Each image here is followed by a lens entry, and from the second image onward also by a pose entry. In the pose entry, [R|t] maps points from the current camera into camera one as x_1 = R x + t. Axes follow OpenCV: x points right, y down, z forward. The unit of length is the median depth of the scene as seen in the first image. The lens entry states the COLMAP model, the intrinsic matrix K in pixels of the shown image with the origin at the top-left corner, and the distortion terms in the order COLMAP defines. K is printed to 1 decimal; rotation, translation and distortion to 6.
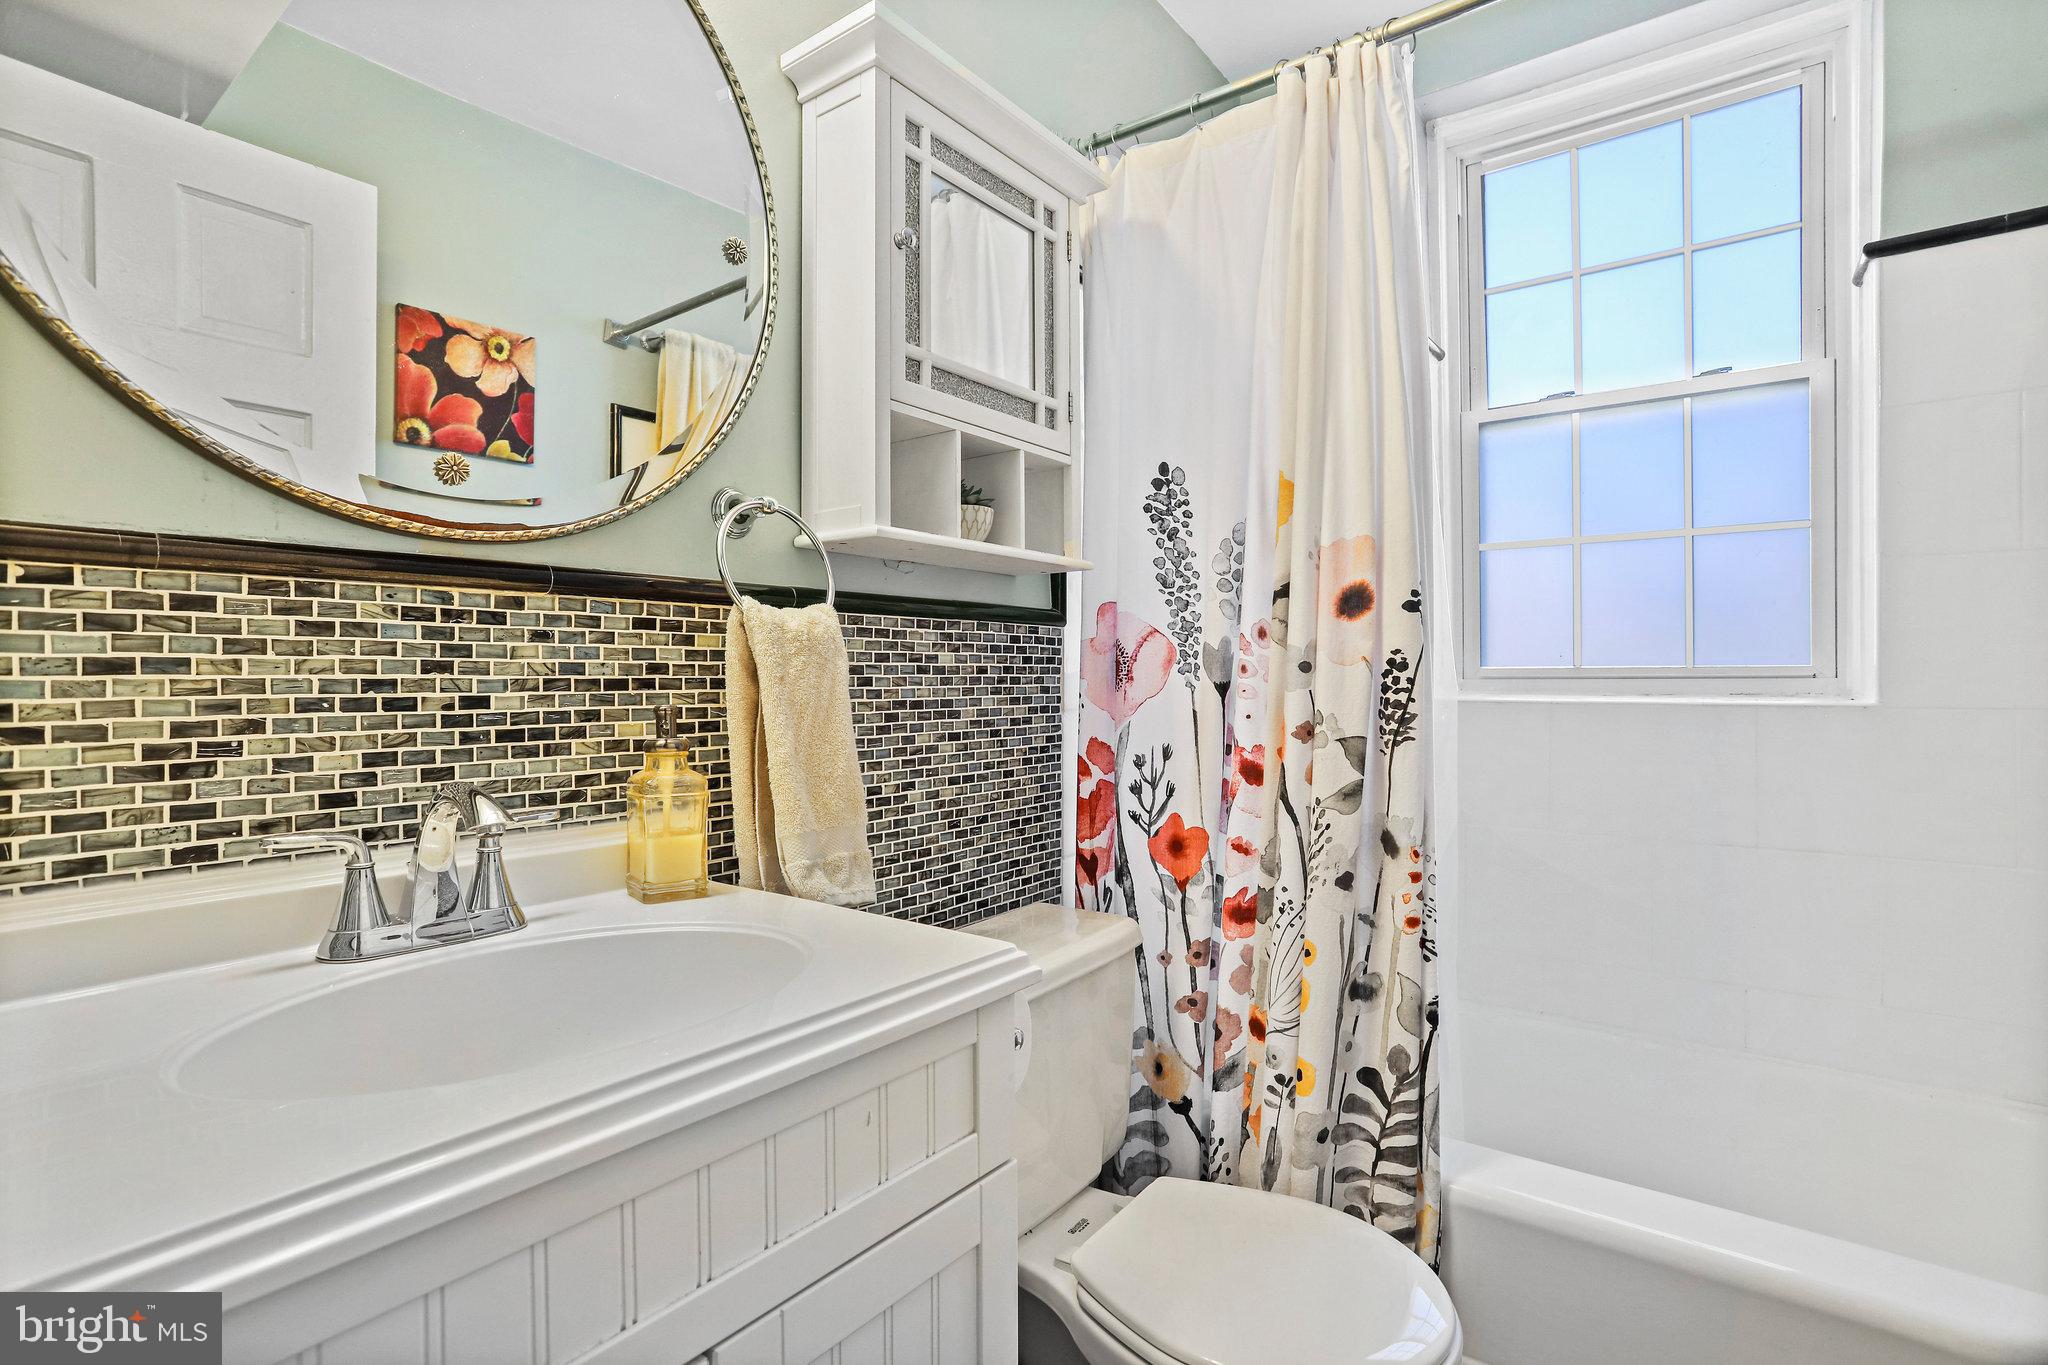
lens RADIAL K [[1000.2, 0, 1024.0], [0, 1000.2, 661.7], [0, 0, 1]] dist [-0.059453, 0.038849]
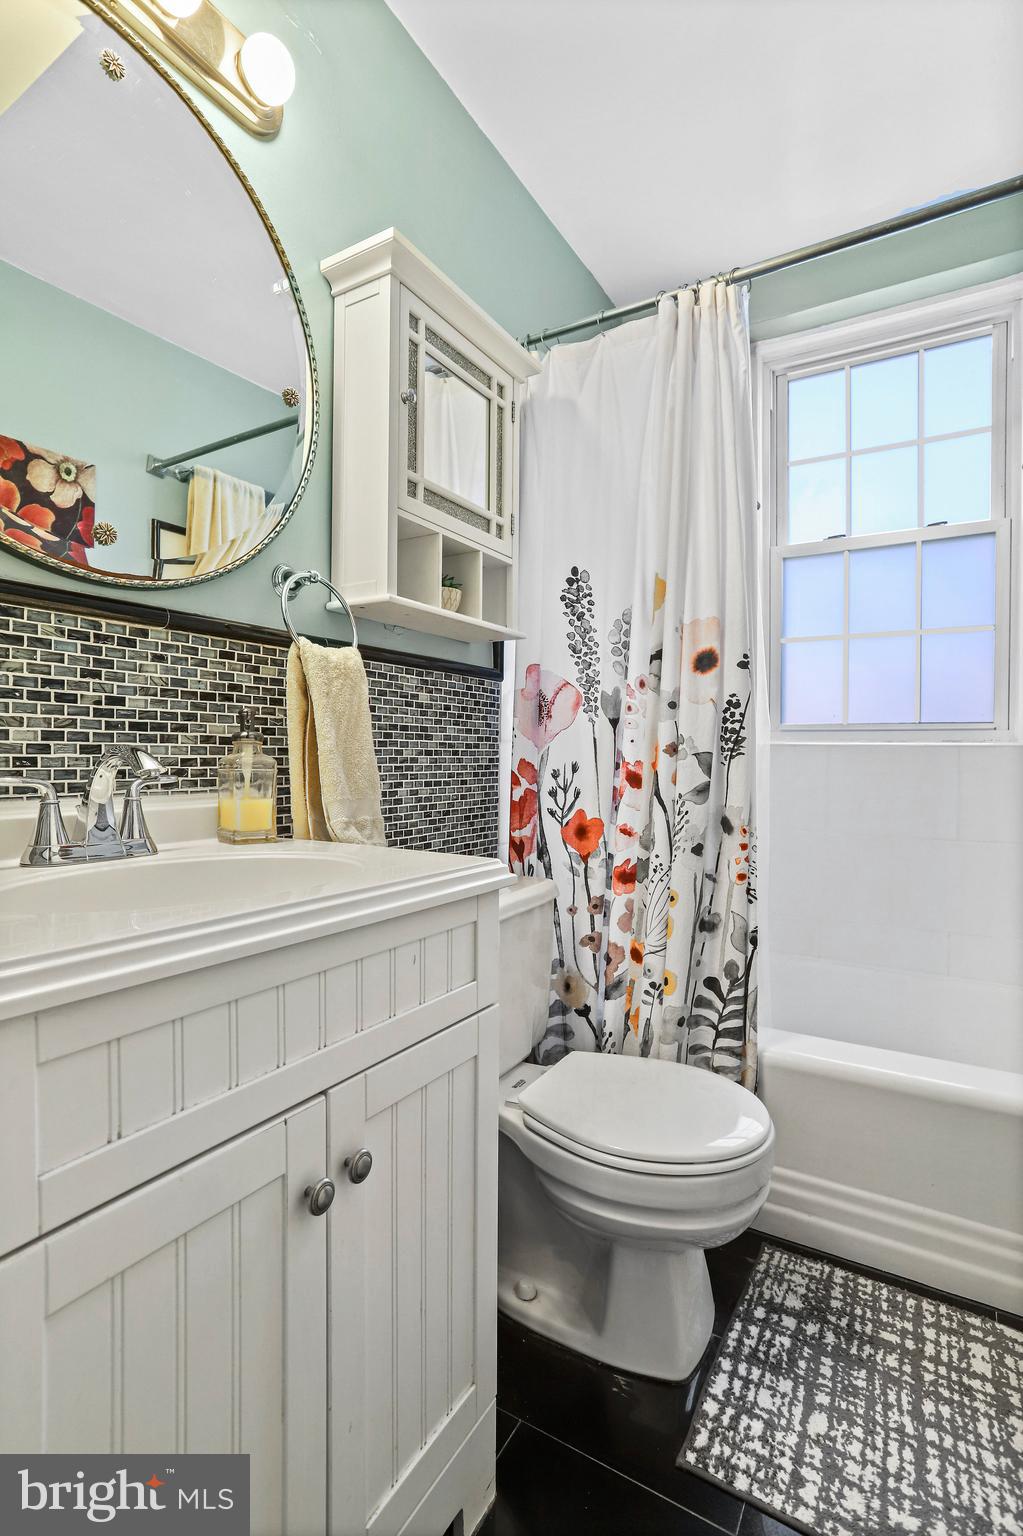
lens RADIAL K [[763.0, 0, 506.3], [0, 763.0, 756.0], [0, 0, 1]] dist [-0.062058, 0.040685]
pose [[0.994880, 0.011191, 0.100447, -0.074467], [-0.012220, 0.999879, 0.009642, 0.073079], [-0.100326, -0.010820, 0.994896, -0.095146]]
